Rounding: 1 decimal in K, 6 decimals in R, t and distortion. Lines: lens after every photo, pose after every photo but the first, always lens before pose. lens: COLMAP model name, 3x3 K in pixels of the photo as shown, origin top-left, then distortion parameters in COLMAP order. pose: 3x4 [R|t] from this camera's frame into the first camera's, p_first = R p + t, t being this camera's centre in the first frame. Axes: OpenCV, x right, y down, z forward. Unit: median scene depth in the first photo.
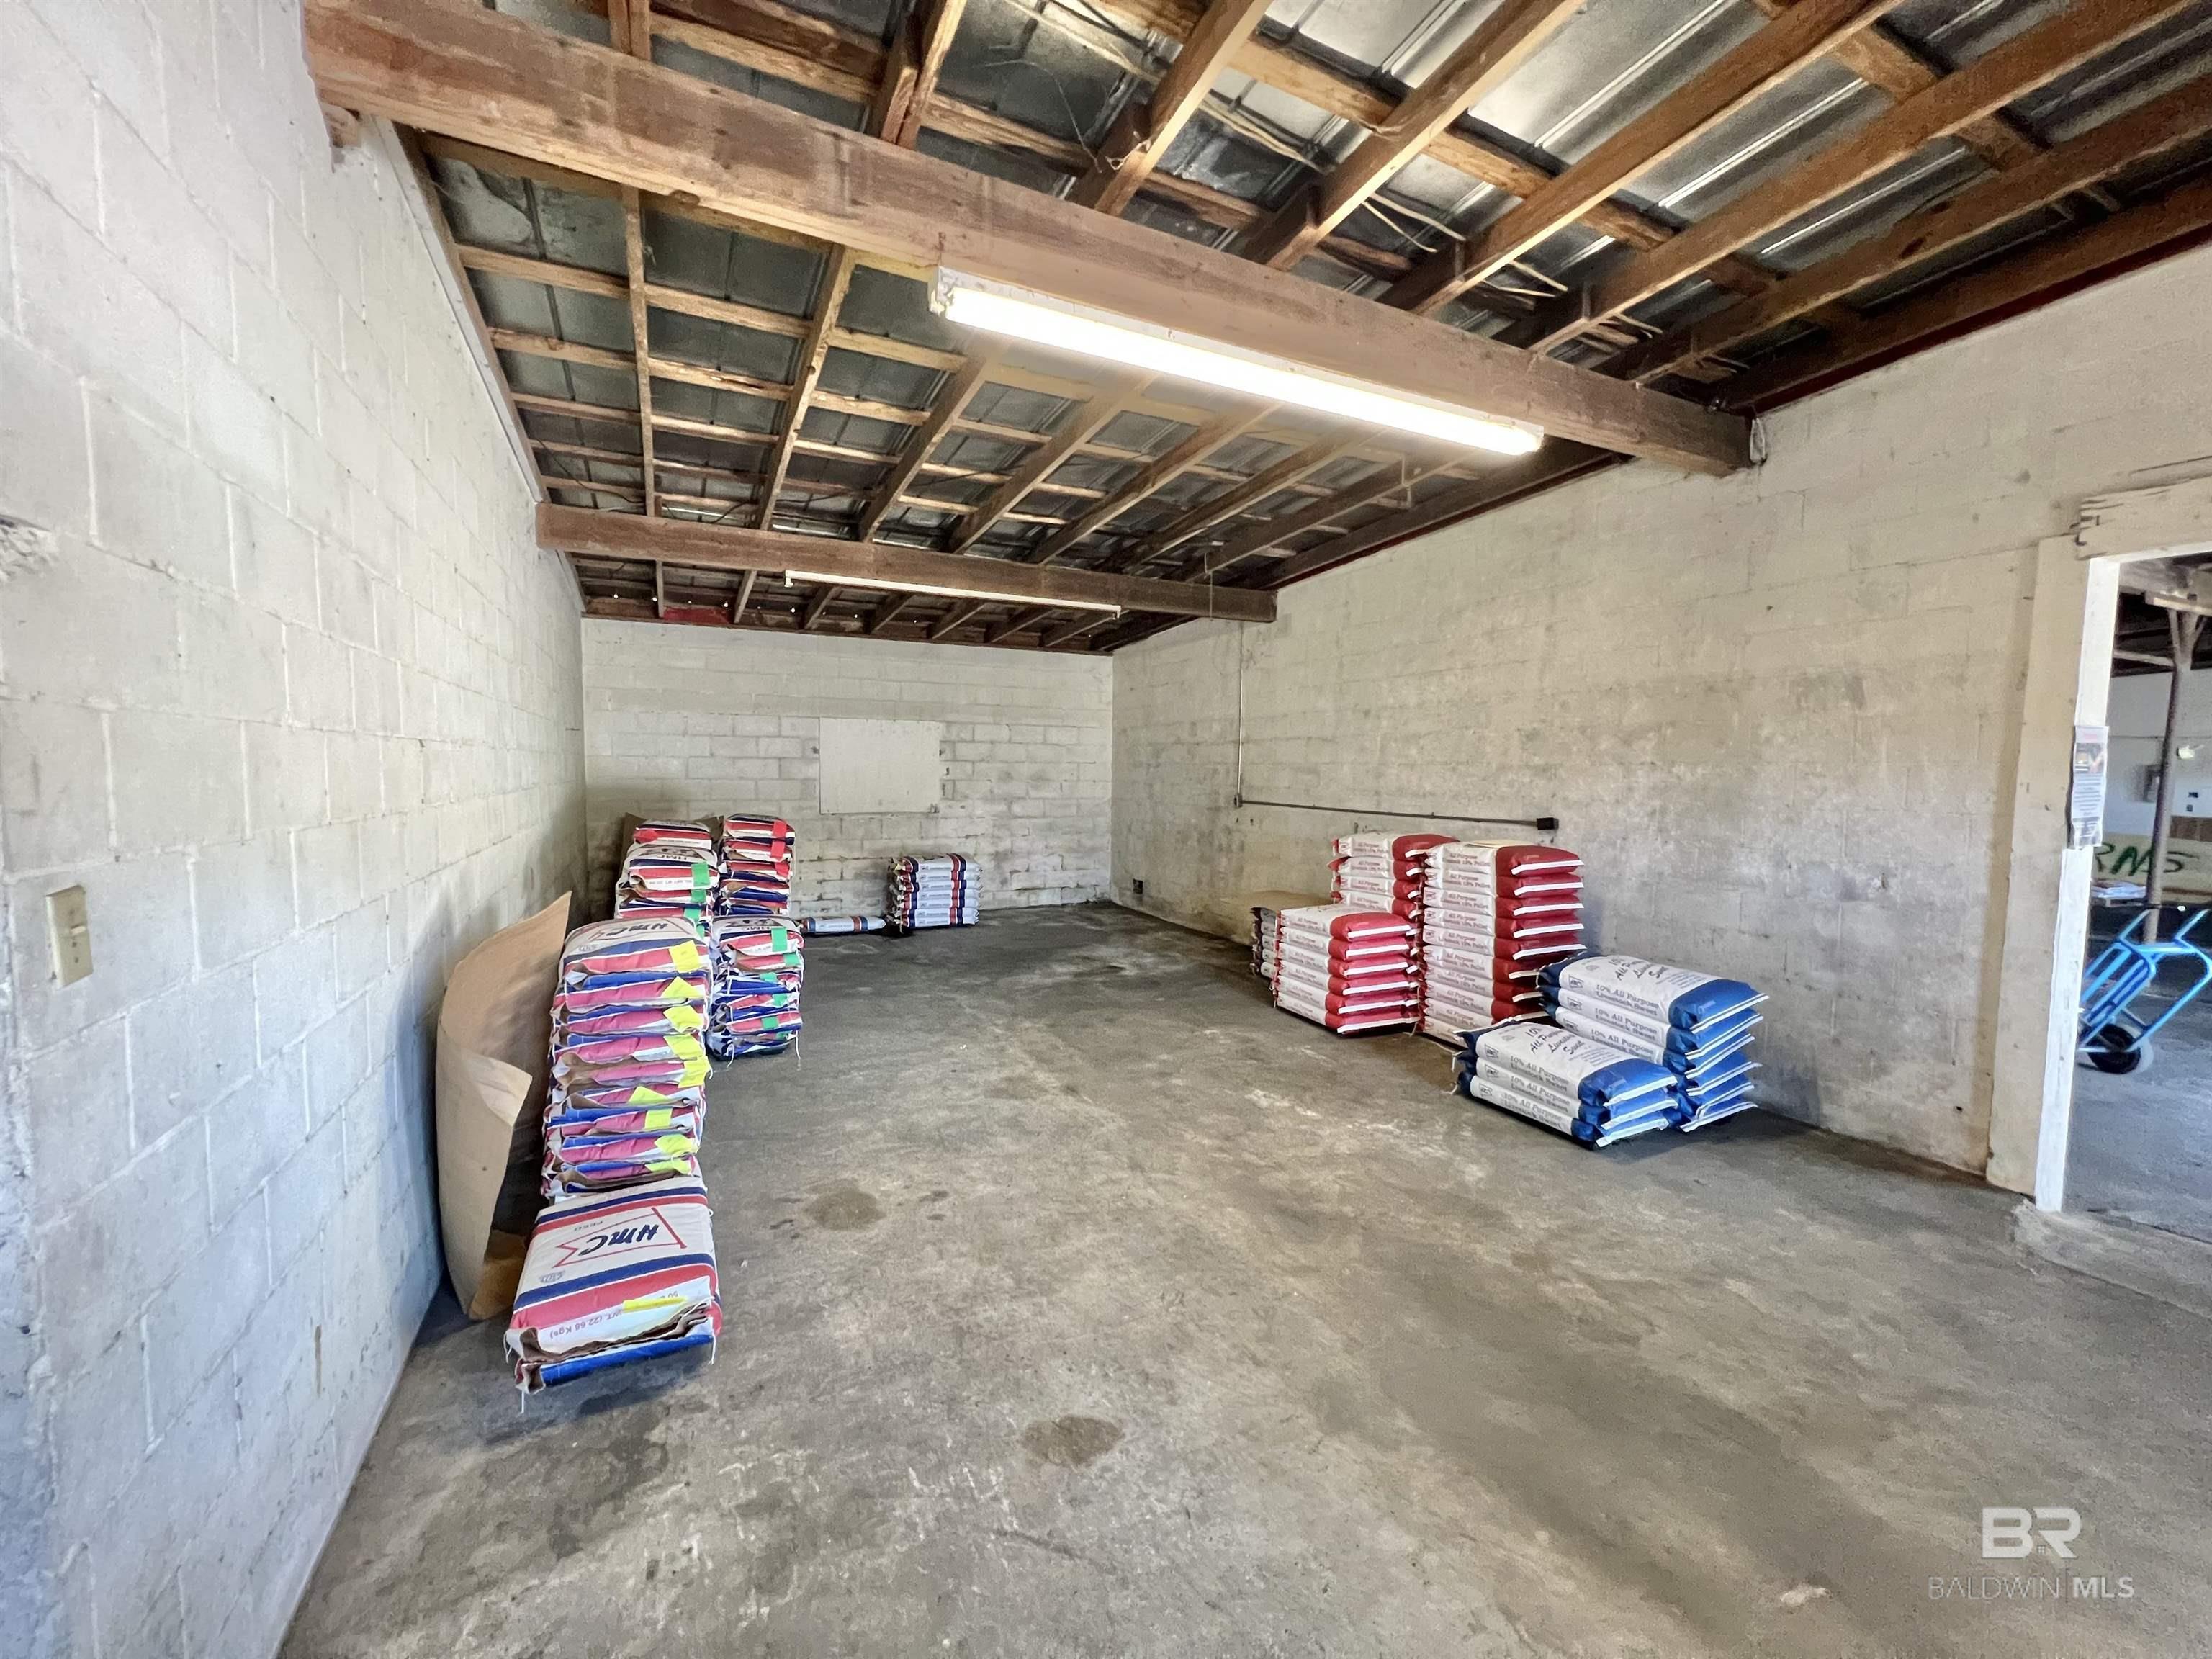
lens RADIAL K [[883.2, 0, 1101.9], [0, 883.2, 827.5], [0, 0, 1]] dist [-0.000951, 0.000019]
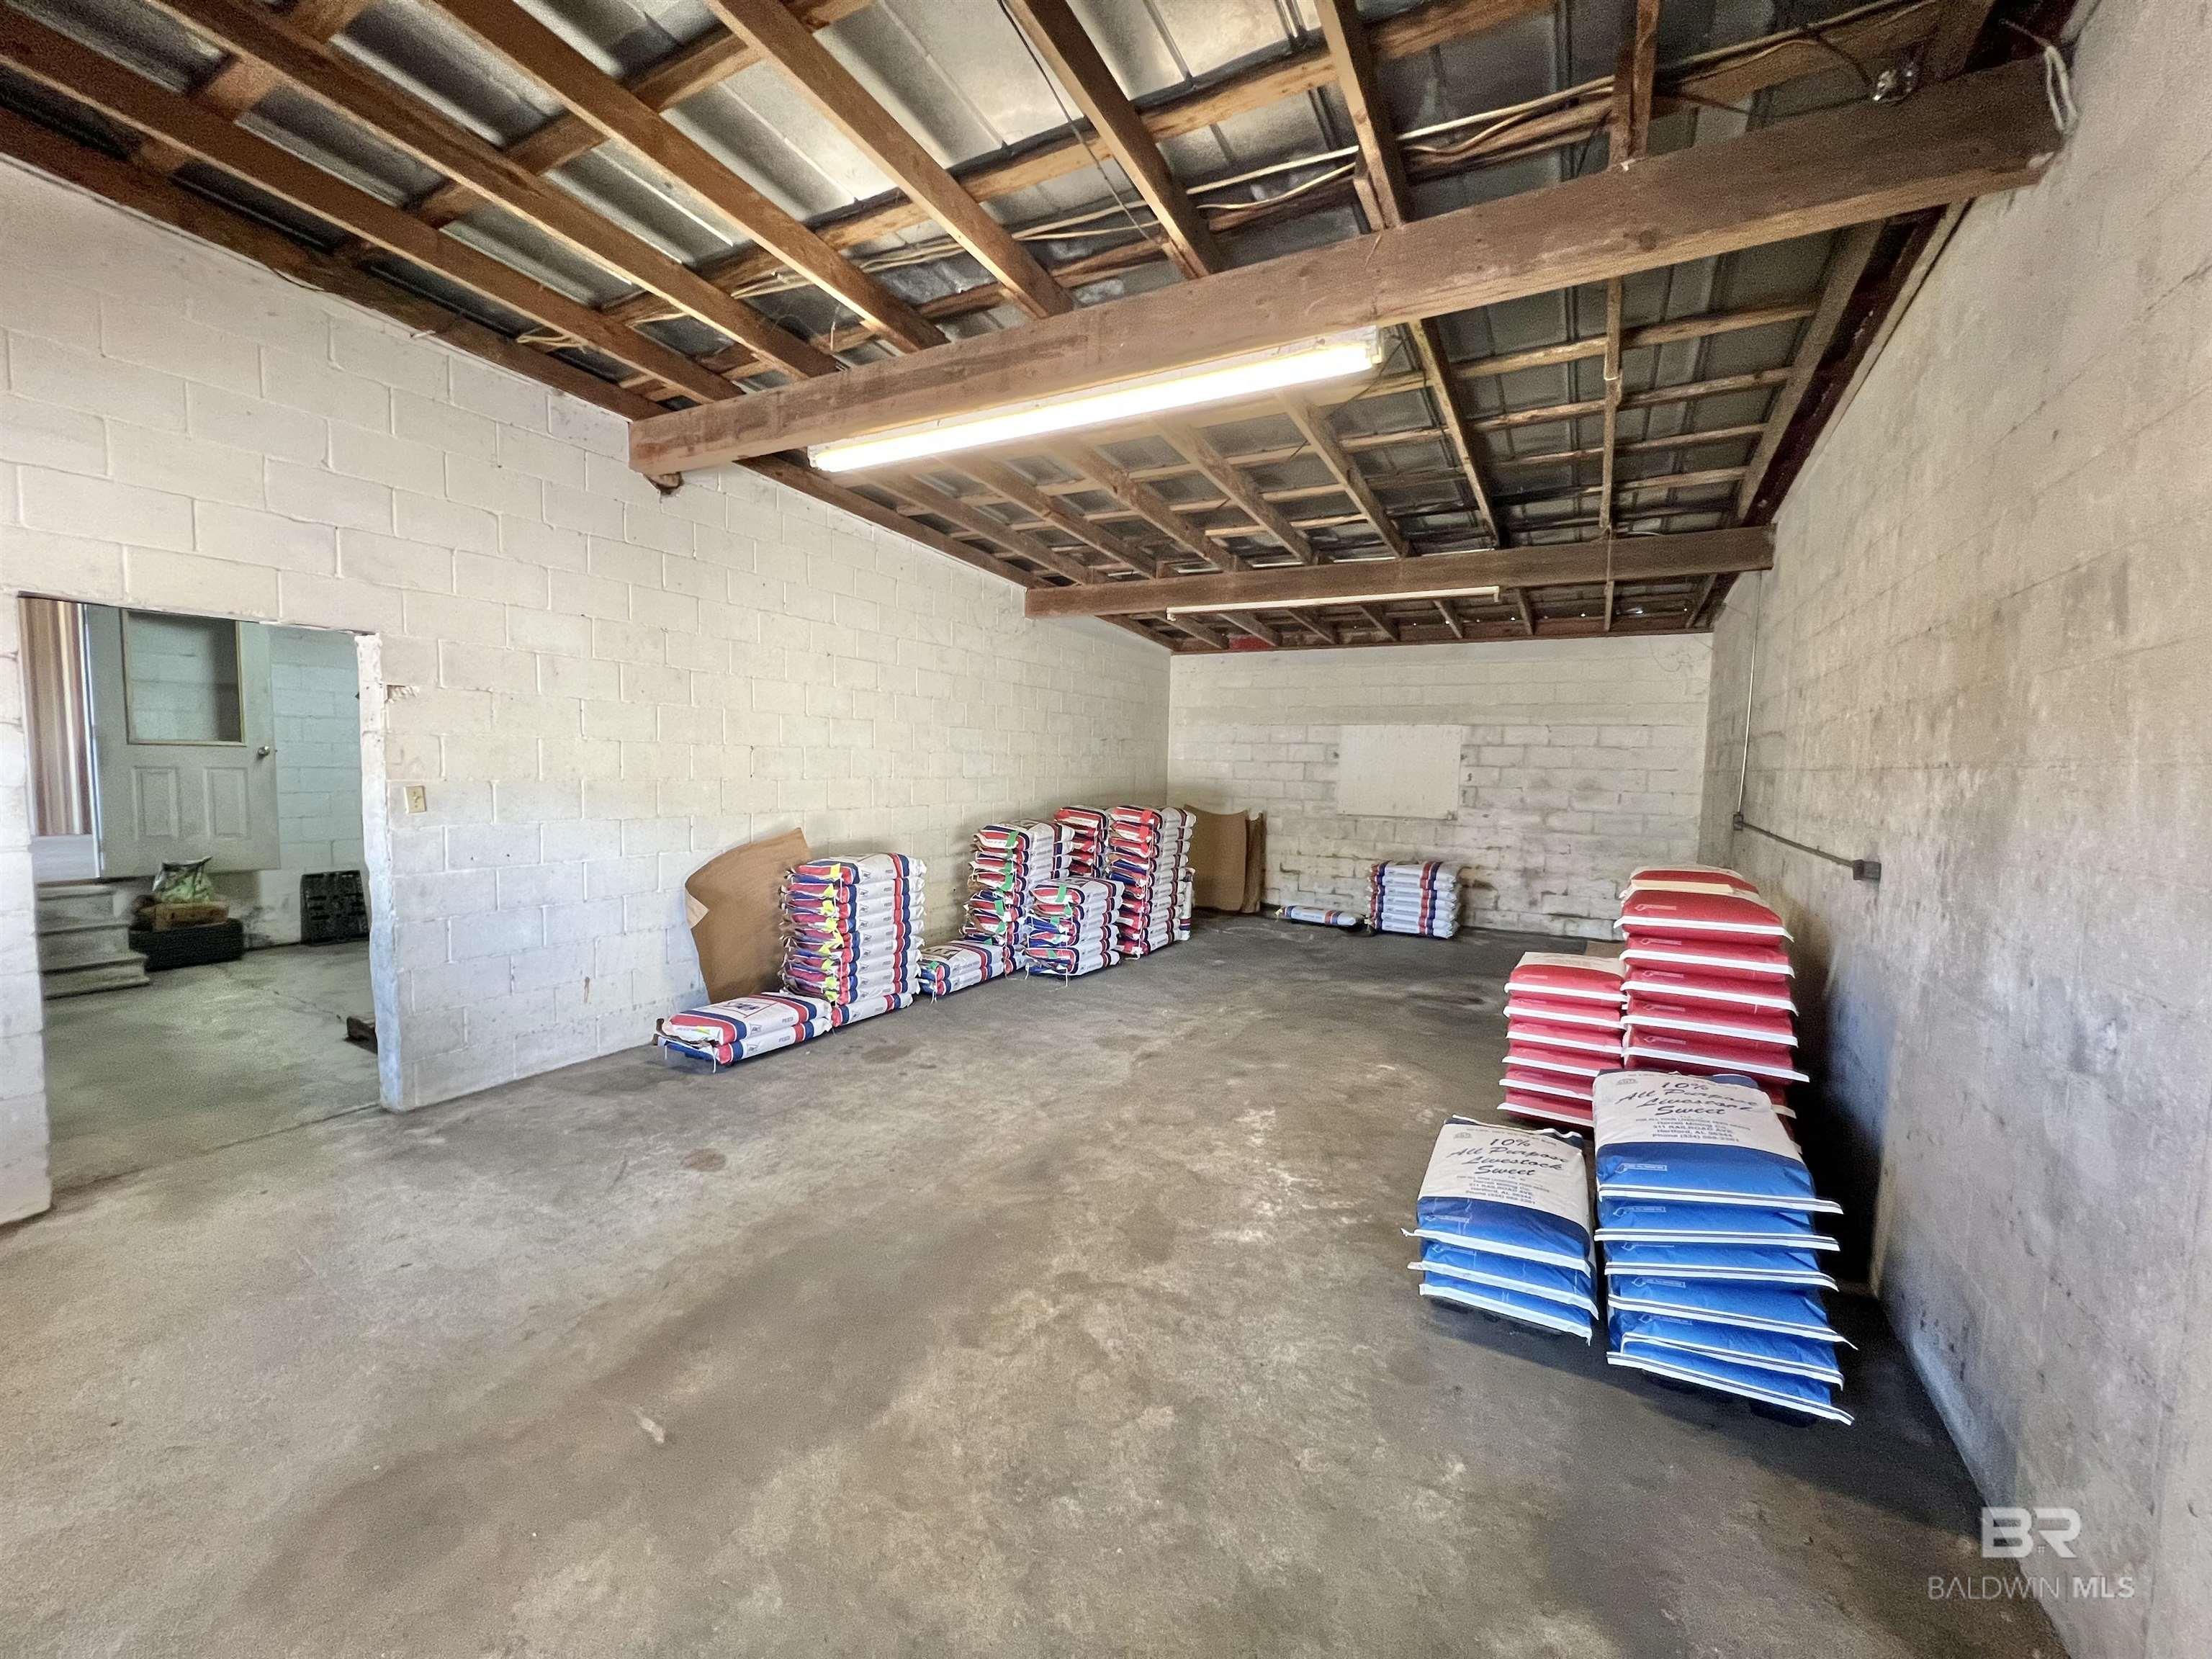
lens RADIAL K [[883.2, 0, 1101.9], [0, 883.2, 827.5], [0, 0, 1]] dist [-0.000951, 0.000019]
pose [[0.569326, 0.061970, -0.819773, 0.719798], [-0.071186, 0.997126, 0.025940, -0.011913], [0.819024, 0.043588, 0.572101, 0.266127]]
